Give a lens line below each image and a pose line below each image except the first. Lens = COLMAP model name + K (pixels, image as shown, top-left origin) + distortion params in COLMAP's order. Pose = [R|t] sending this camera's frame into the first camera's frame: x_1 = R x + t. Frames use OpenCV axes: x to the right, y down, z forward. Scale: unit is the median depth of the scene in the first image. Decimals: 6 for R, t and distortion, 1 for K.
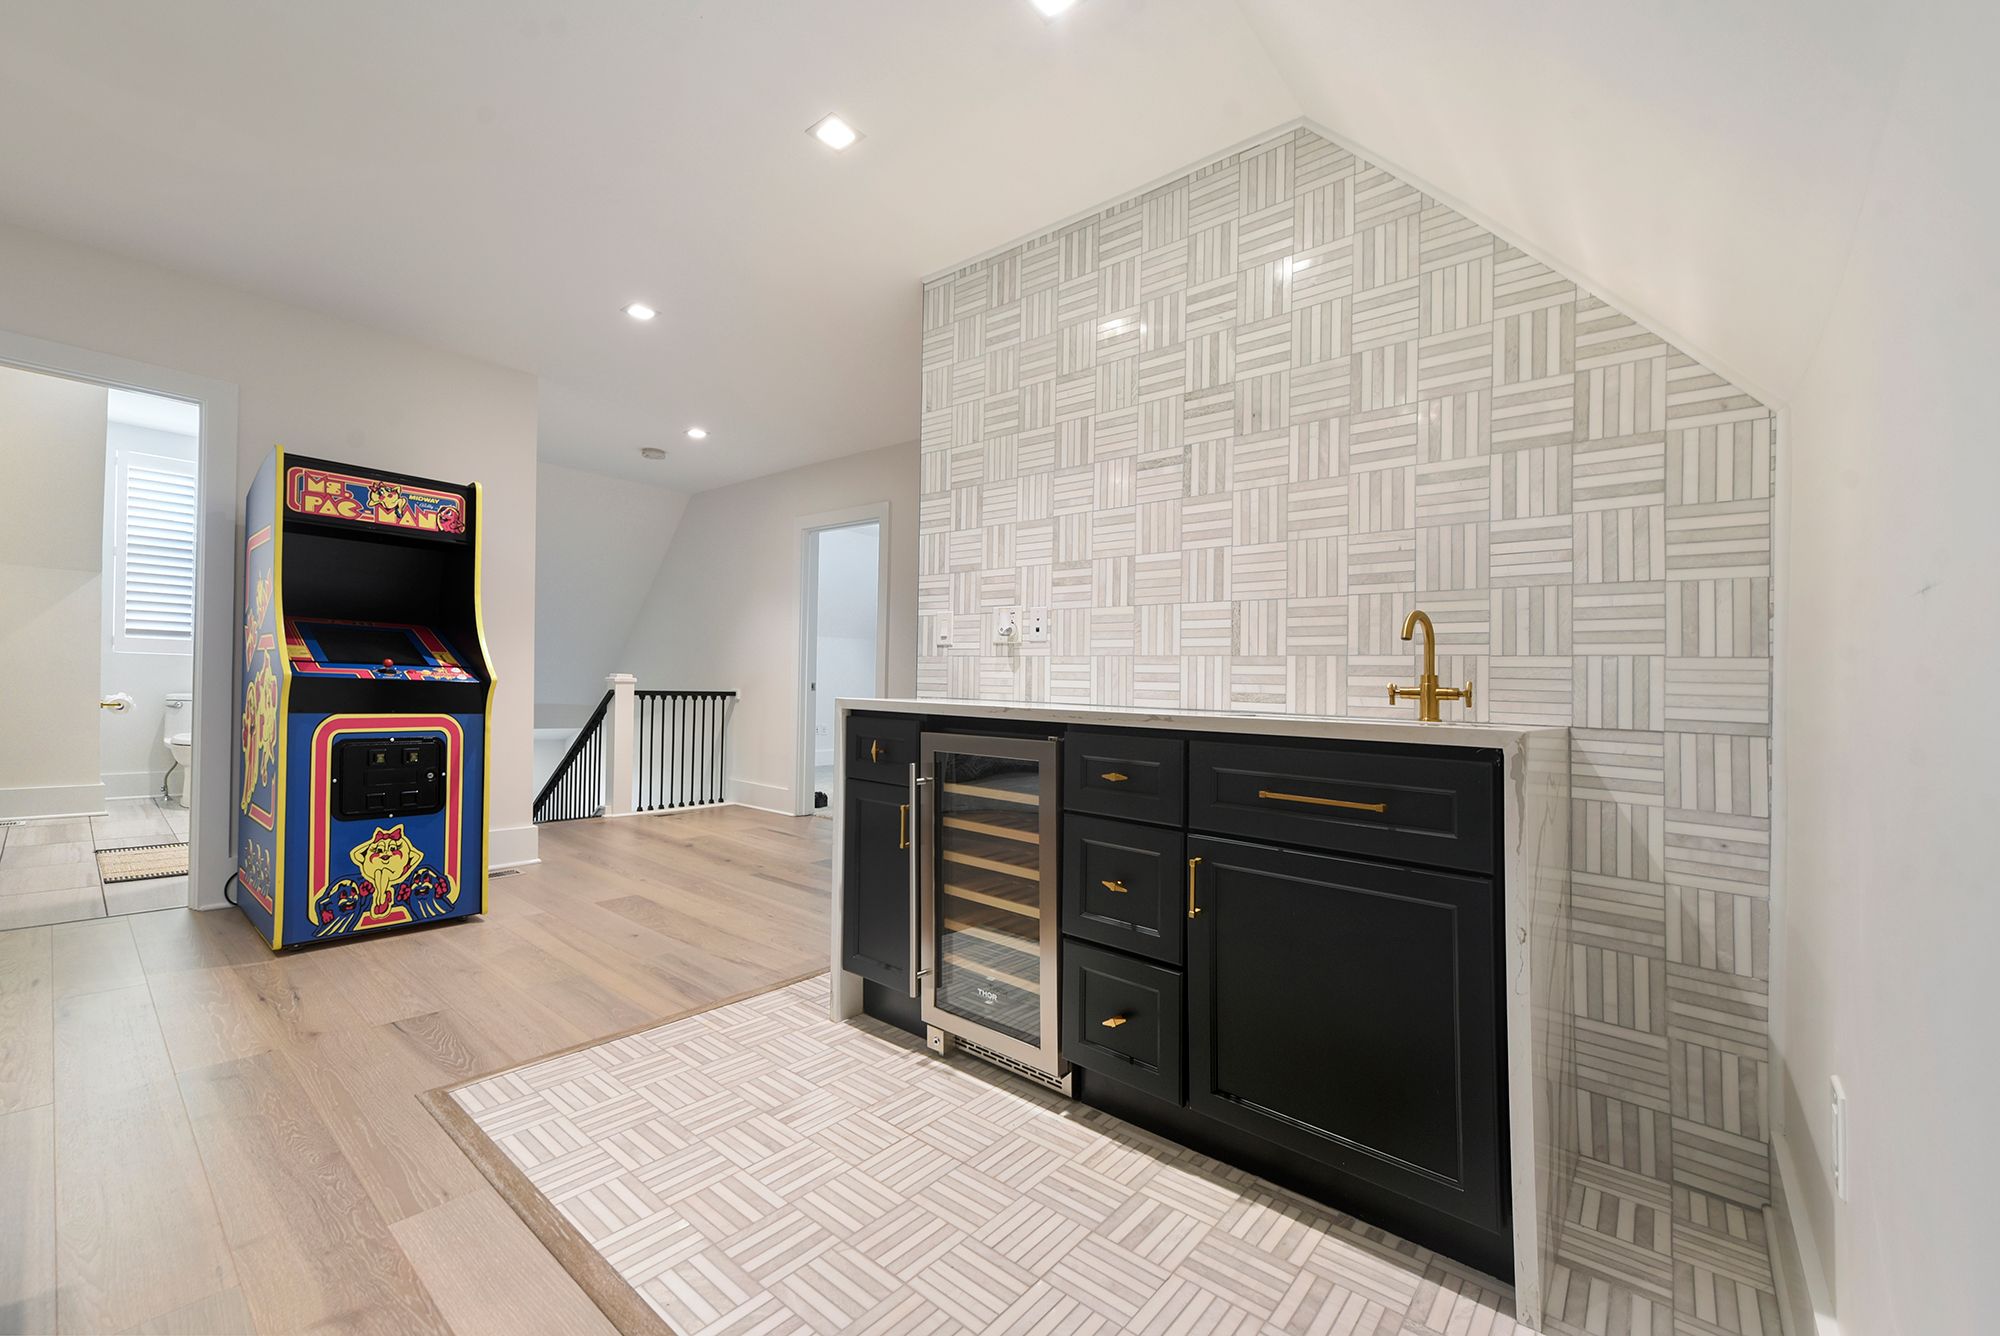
lens RADIAL K [[792.9, 0, 1002.2], [0, 792.9, 697.5], [0, 0, 1]] dist [0.002175, 0.000048]
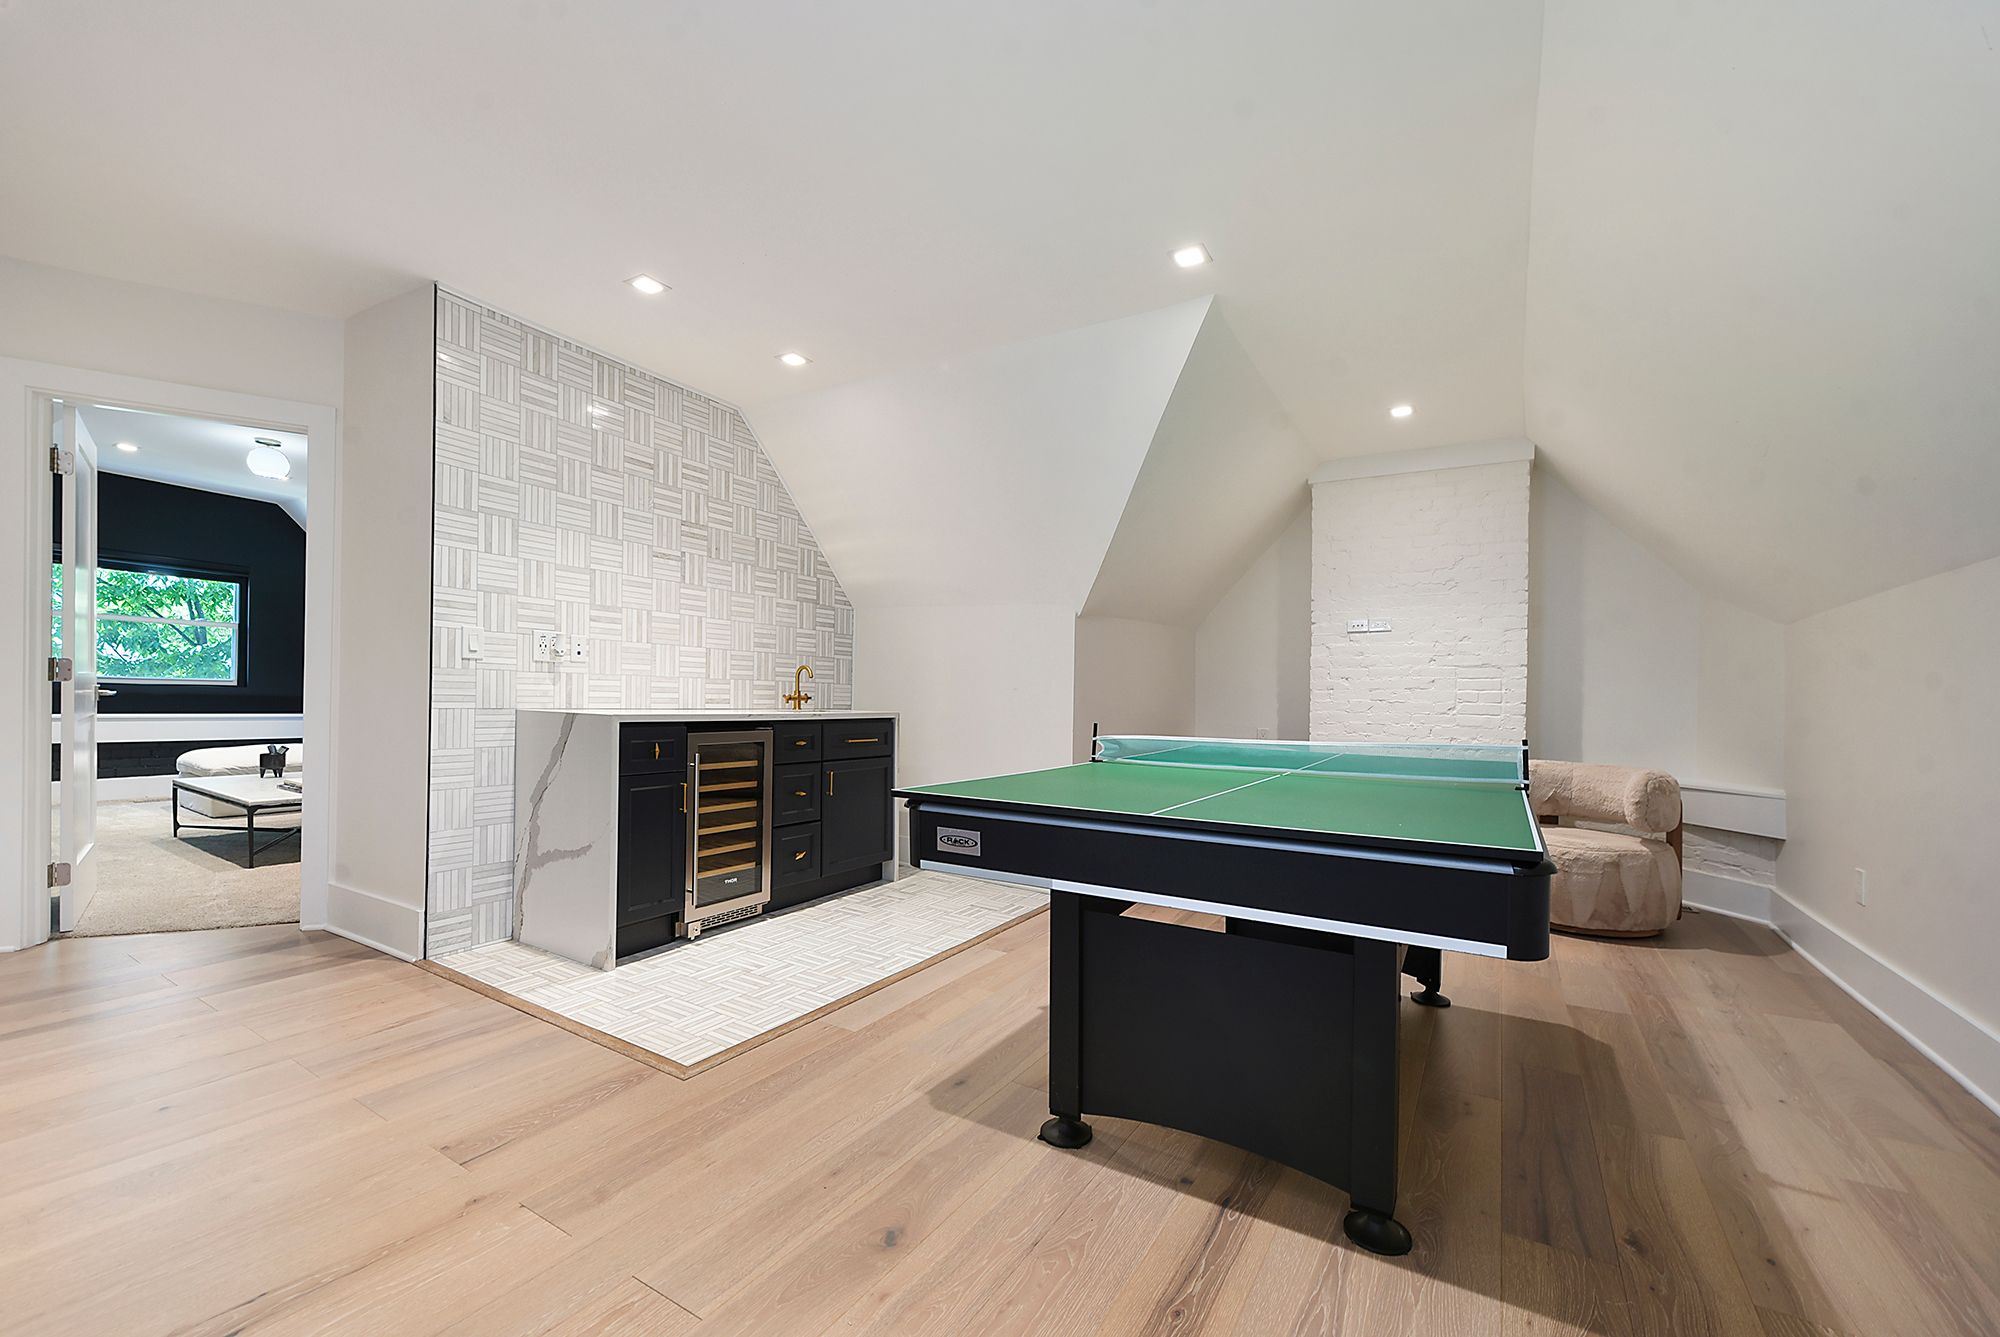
lens RADIAL K [[829.2, 0, 997.8], [0, 829.2, 684.4], [0, 0, 1]] dist [0.000458, -0.000176]
pose [[-0.151737, -0.020302, 0.988212, -1.632926], [-0.018890, 0.999666, 0.017637, -0.082315], [-0.988240, -0.015991, -0.152070, 0.614471]]
